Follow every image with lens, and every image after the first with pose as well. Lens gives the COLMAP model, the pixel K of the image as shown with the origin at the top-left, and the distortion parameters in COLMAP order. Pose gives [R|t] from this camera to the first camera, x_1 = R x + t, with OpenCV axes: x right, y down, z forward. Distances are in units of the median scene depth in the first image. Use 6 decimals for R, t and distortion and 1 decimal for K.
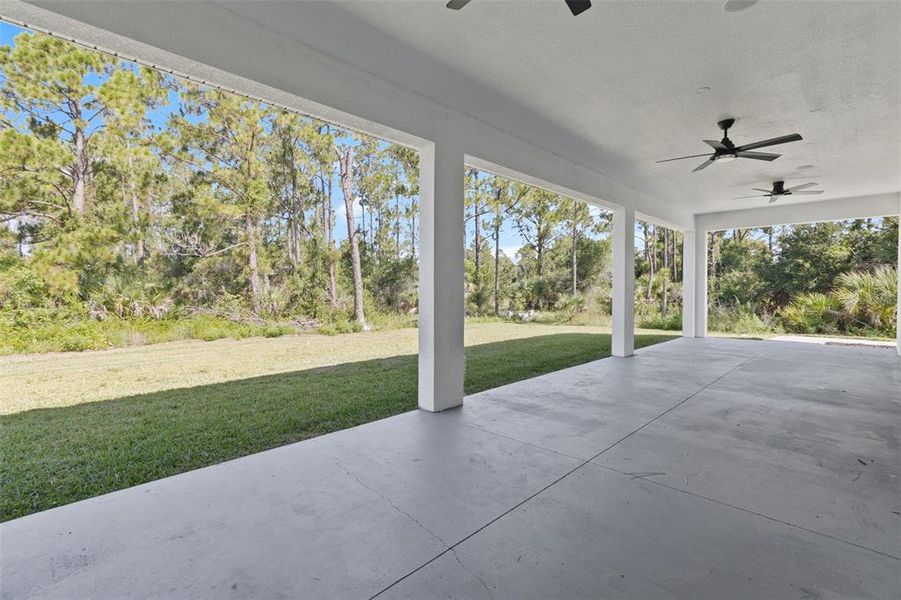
lens RADIAL K [[413.9, 0, 451.4], [0, 413.9, 295.9], [0, 0, 1]] dist [0.001075, 0.000288]
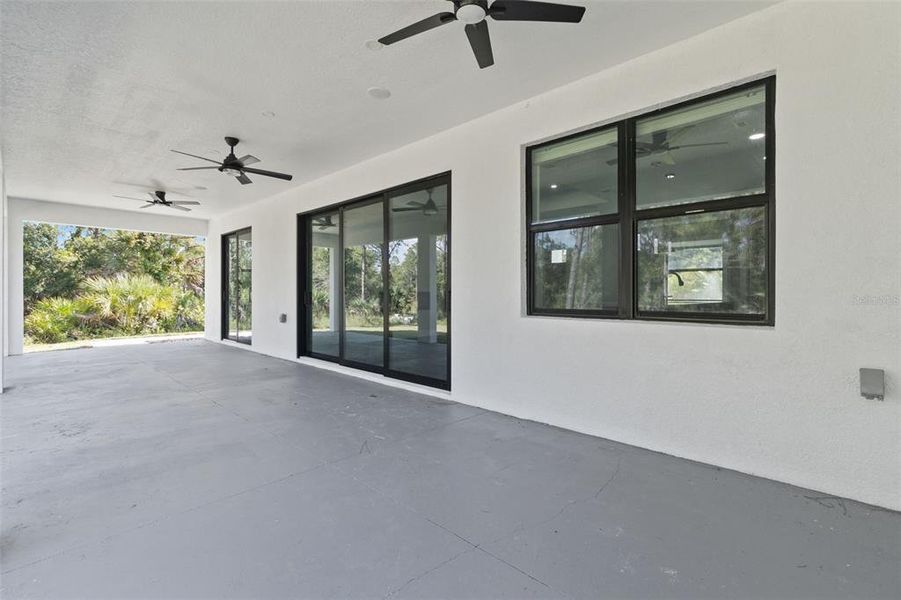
lens RADIAL K [[413.9, 0, 445.5], [0, 413.9, 299.7], [0, 0, 1]] dist [0.001075, 0.000288]
pose [[-0.014260, -0.013879, 0.999802, -0.113049], [0.016062, 0.999771, 0.014108, -0.001592], [-0.999769, 0.016260, -0.014034, 0.121163]]
